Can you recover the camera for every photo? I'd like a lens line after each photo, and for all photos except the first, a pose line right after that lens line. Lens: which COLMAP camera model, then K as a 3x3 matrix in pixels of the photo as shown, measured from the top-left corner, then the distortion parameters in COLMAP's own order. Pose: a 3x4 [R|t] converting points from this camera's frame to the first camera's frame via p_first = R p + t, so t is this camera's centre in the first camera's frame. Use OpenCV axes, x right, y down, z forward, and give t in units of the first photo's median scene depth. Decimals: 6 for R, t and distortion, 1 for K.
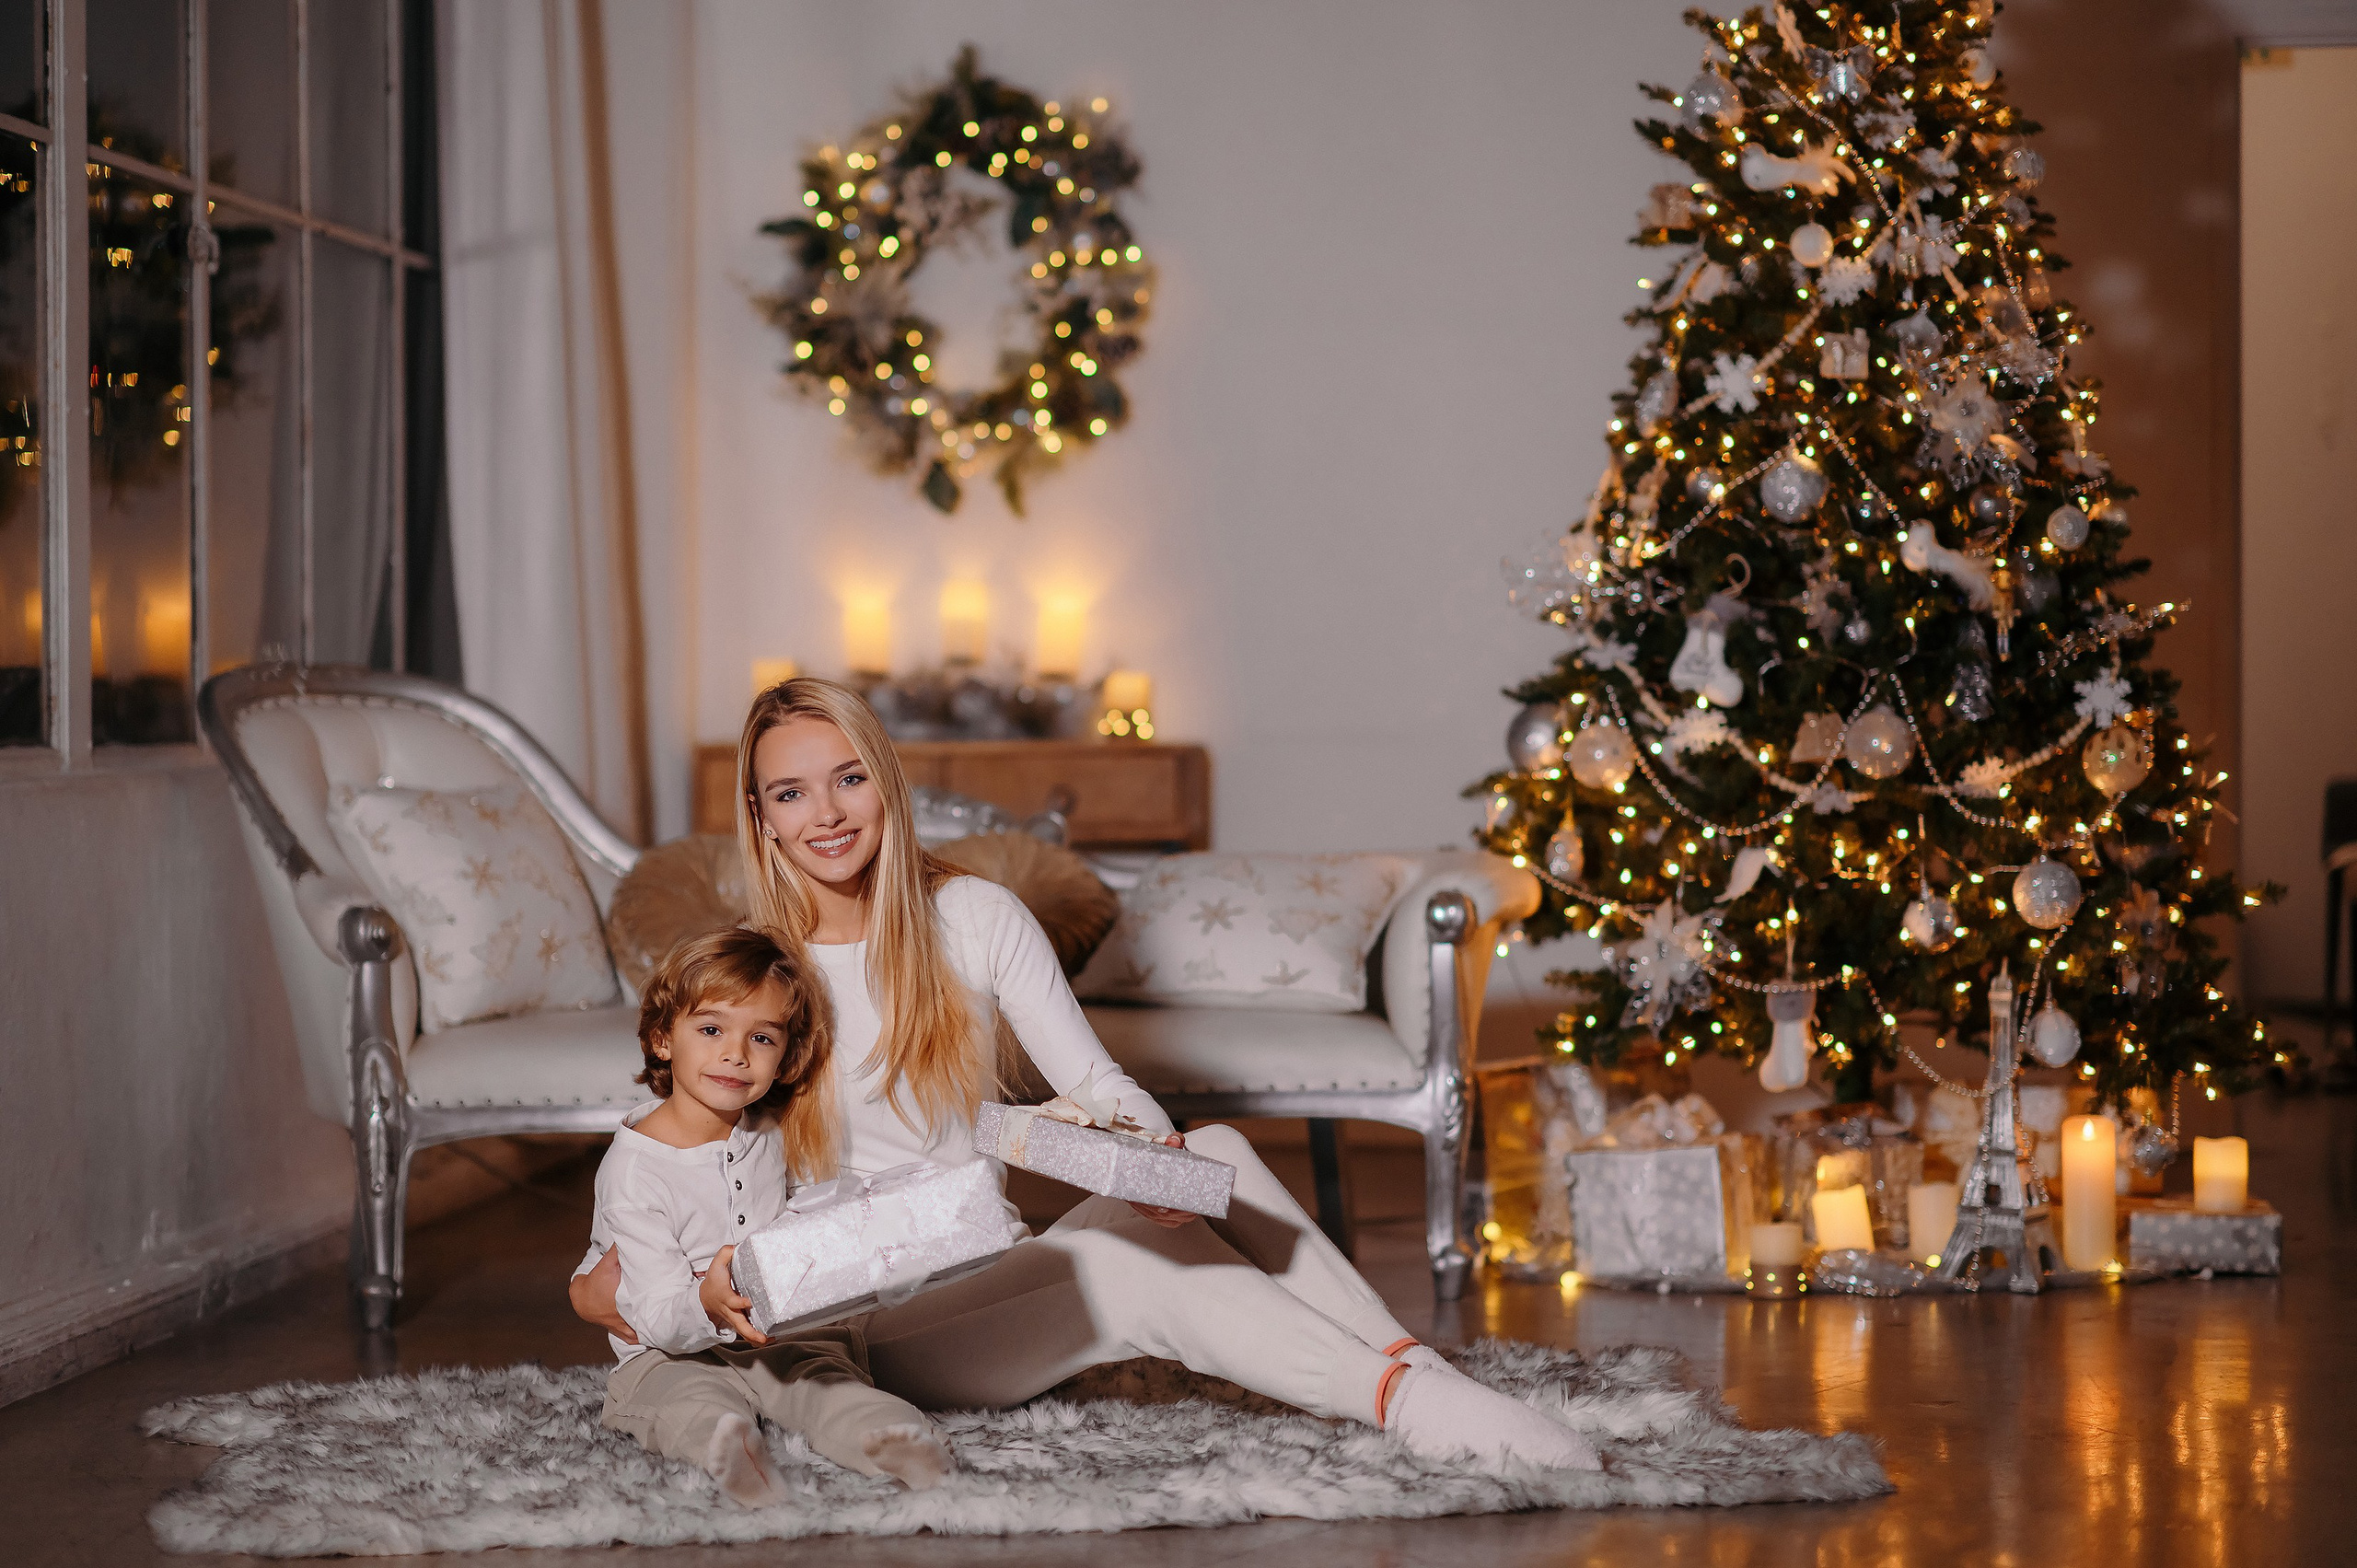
lens RADIAL K [[5647.3, 0, 1178.5], [0, 5647.3, 784.0], [0, 0, 1]] dist [-0.000700, -0.687149]
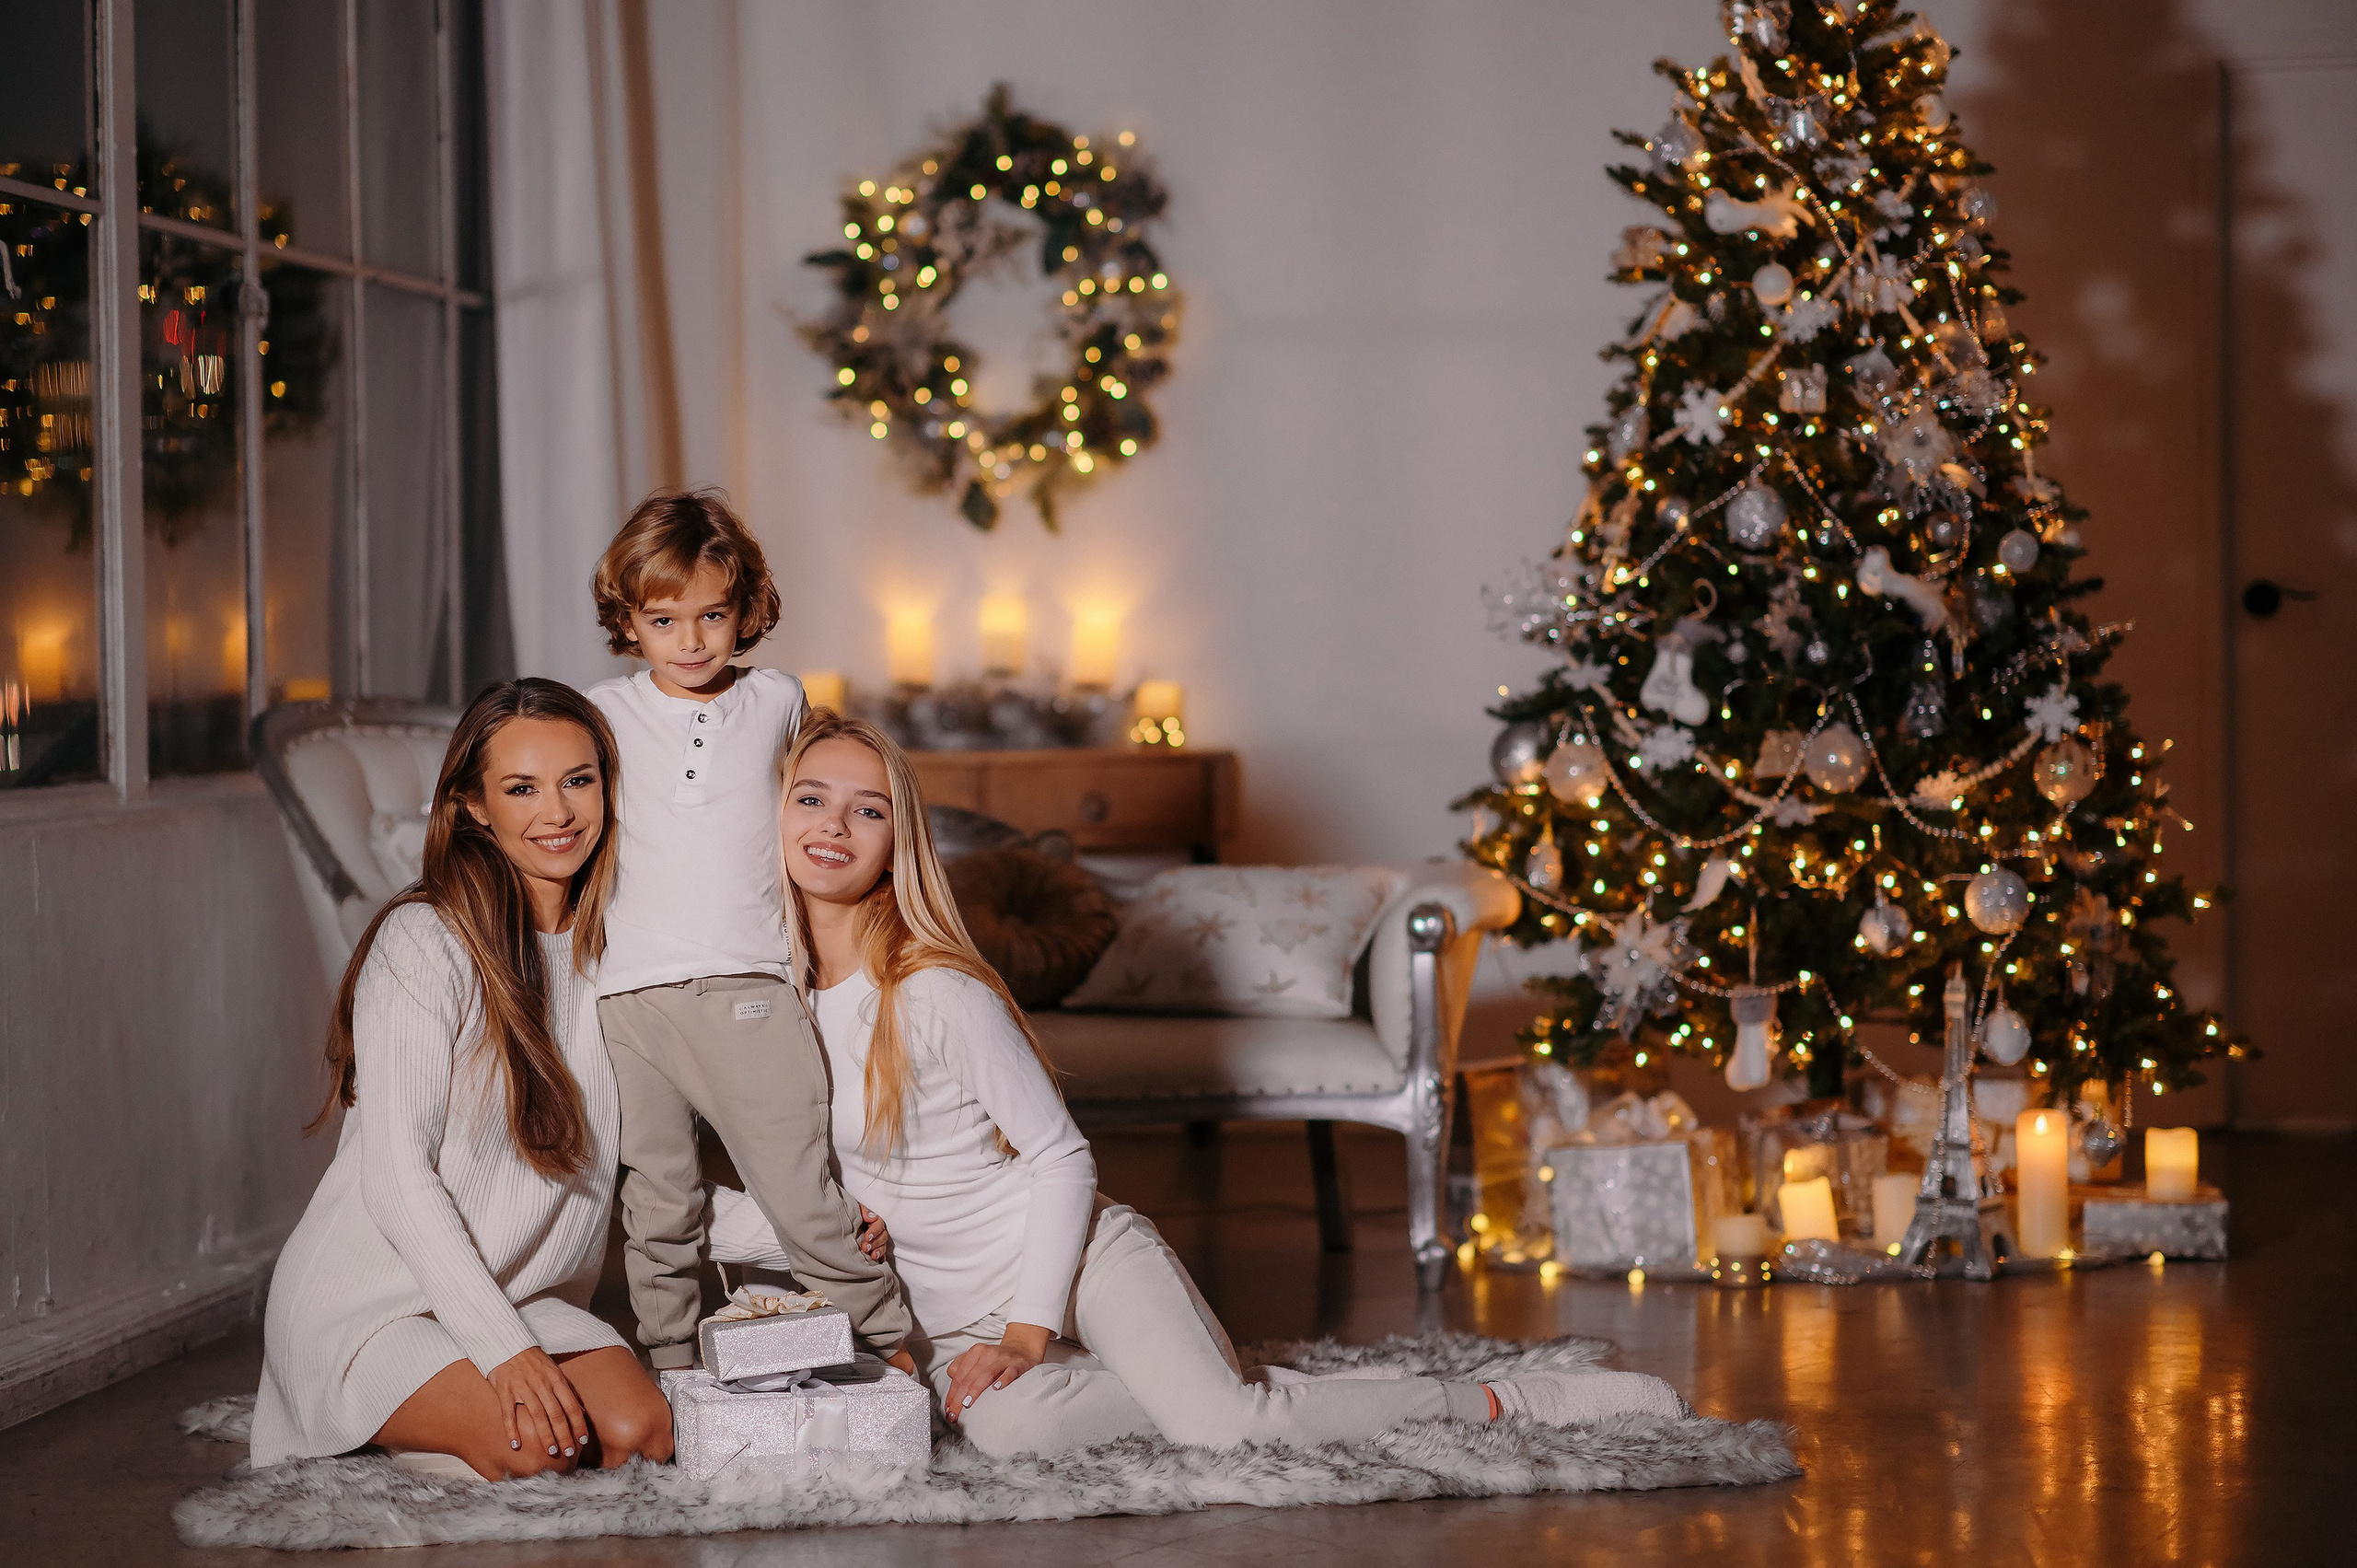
lens RADIAL K [[5647.3, 0, 1178.5], [0, 5647.3, 784.0], [0, 0, 1]] dist [-0.000700, -0.687149]
pose [[0.999599, -0.009611, -0.026627, 0.028548], [0.009832, 0.999918, 0.008168, -0.012104], [0.026547, -0.008427, 0.999612, -0.055876]]
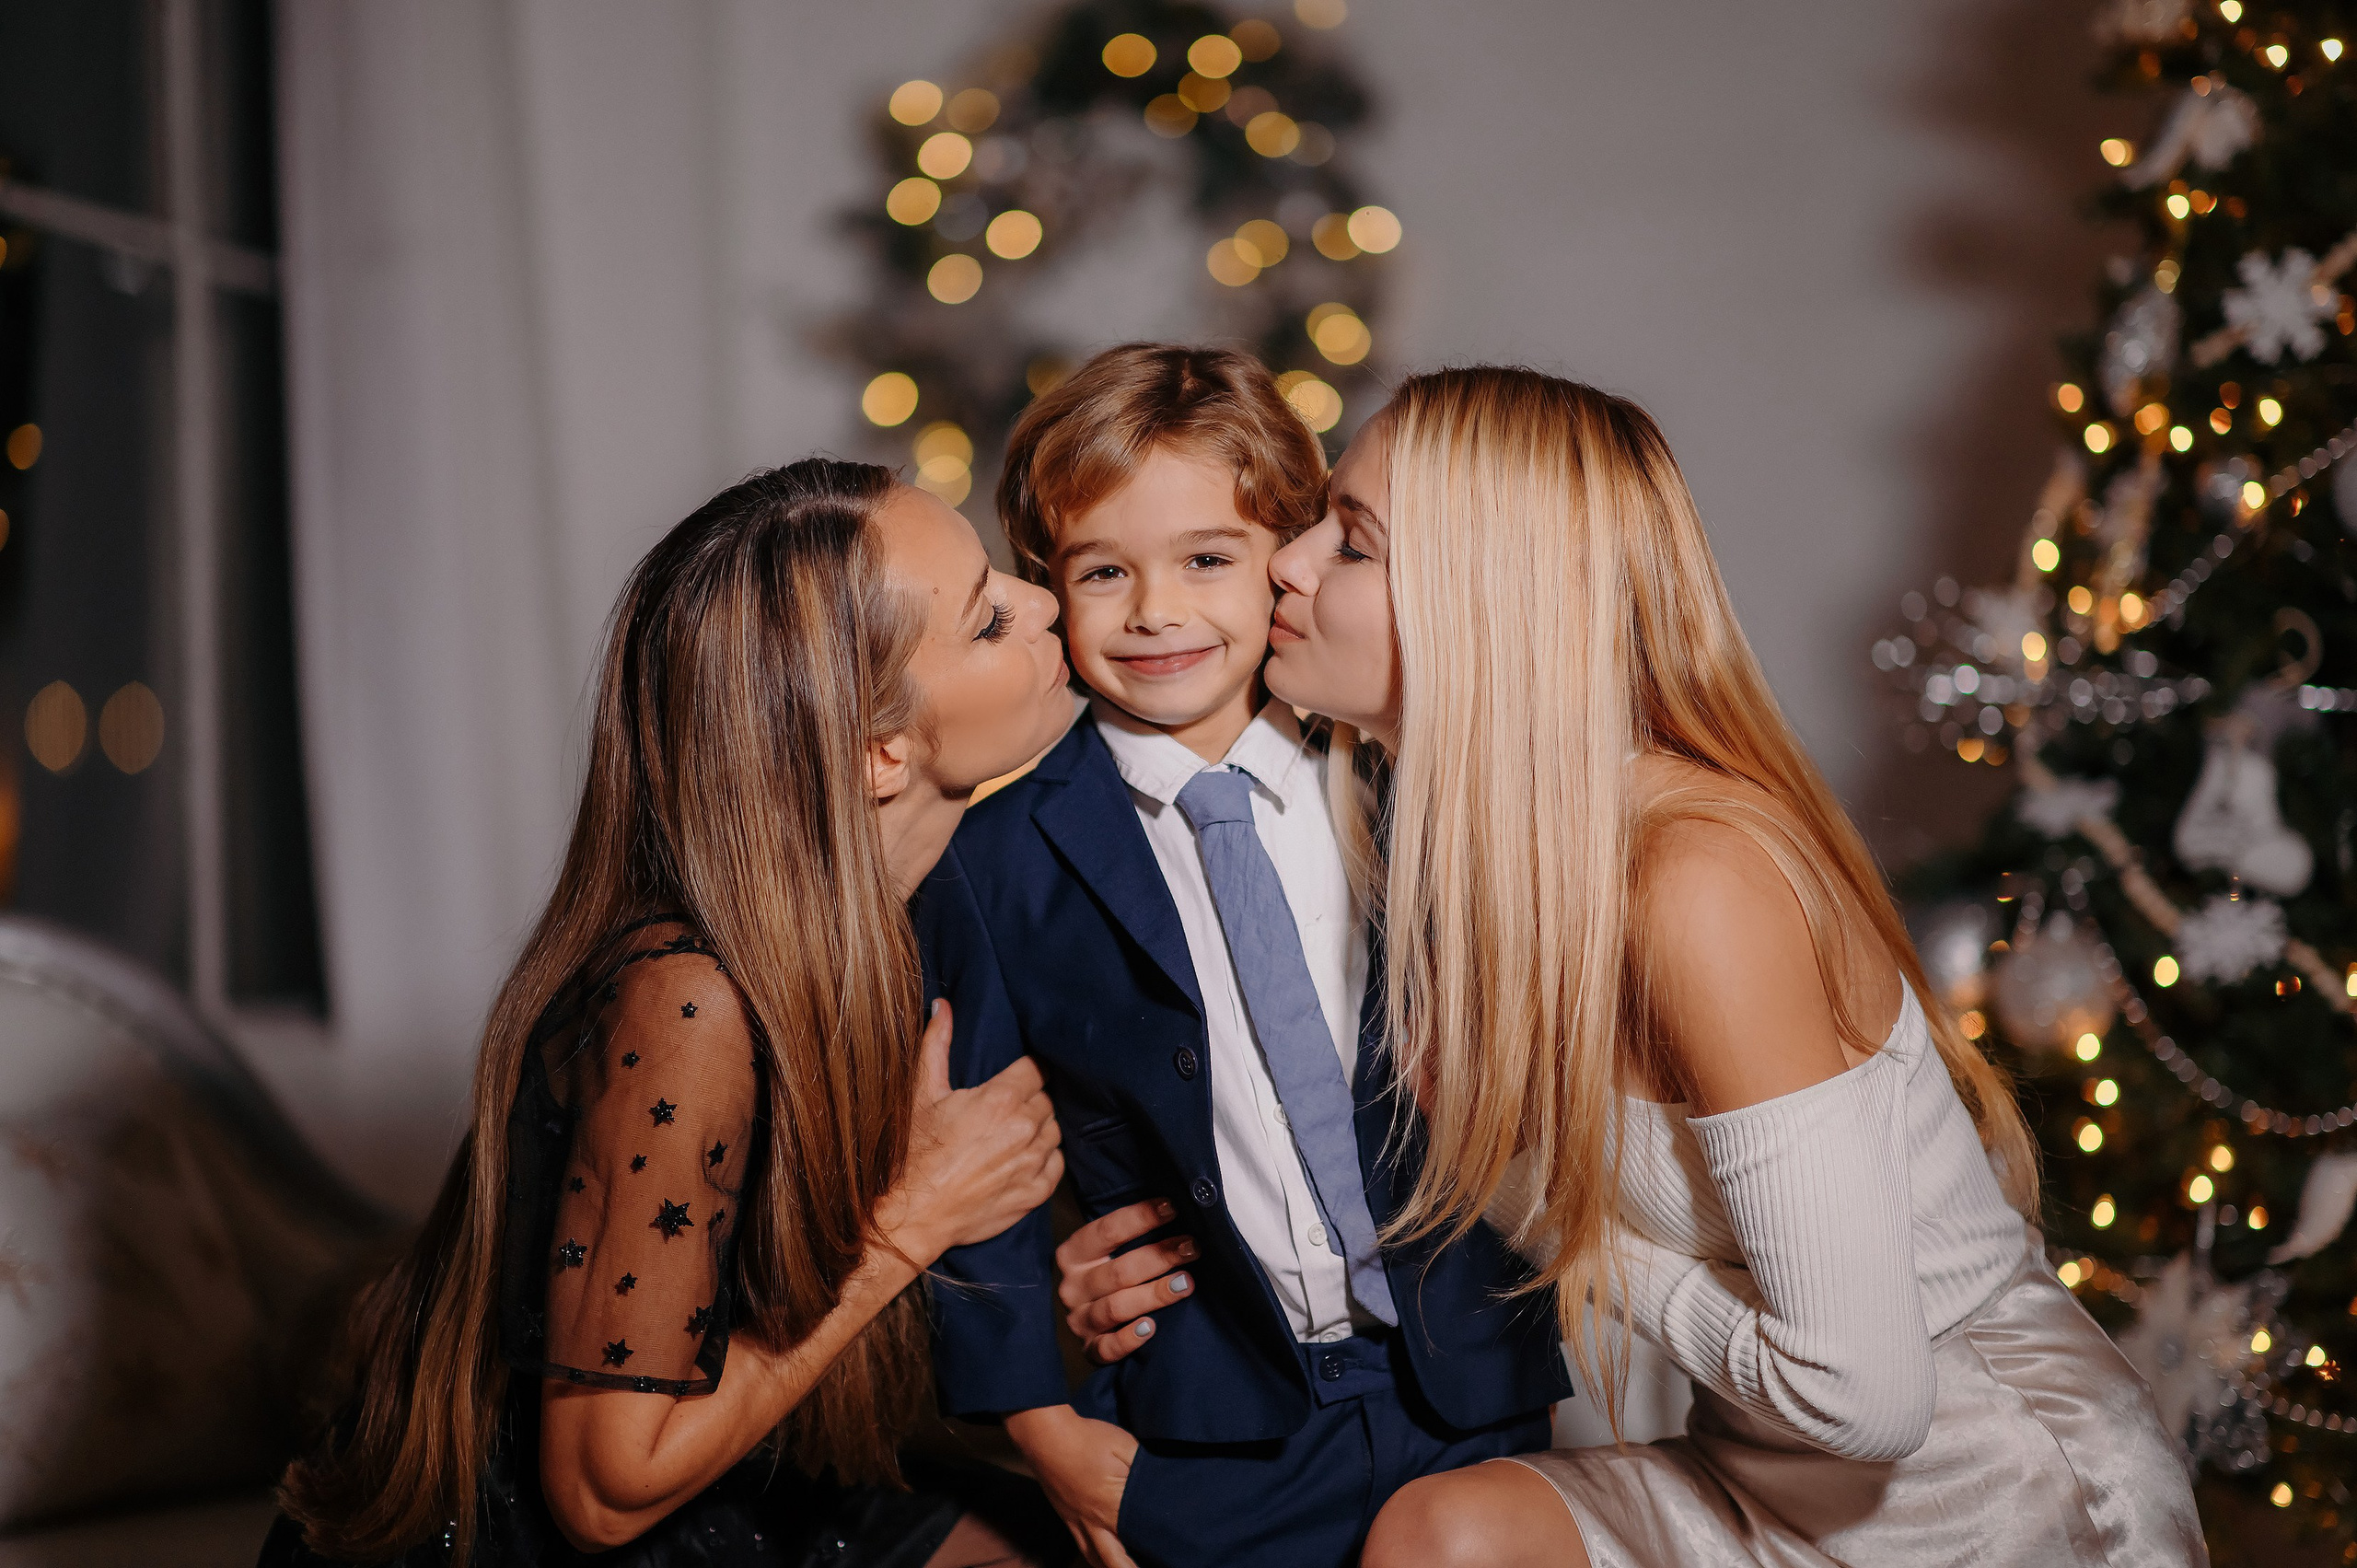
lens RADIAL K [[5647.3, 0, 1178.5], [0, 5647.3, 784.0], [0, 0, 1]] dist [-0.000700, -0.687149]
pose [[0.993066, -0.032140, -0.113079, 0.052909], [0.027828, 0.998832, -0.039507, -0.005753], [0.114216, 0.036086, 0.992800, 0.446343]]
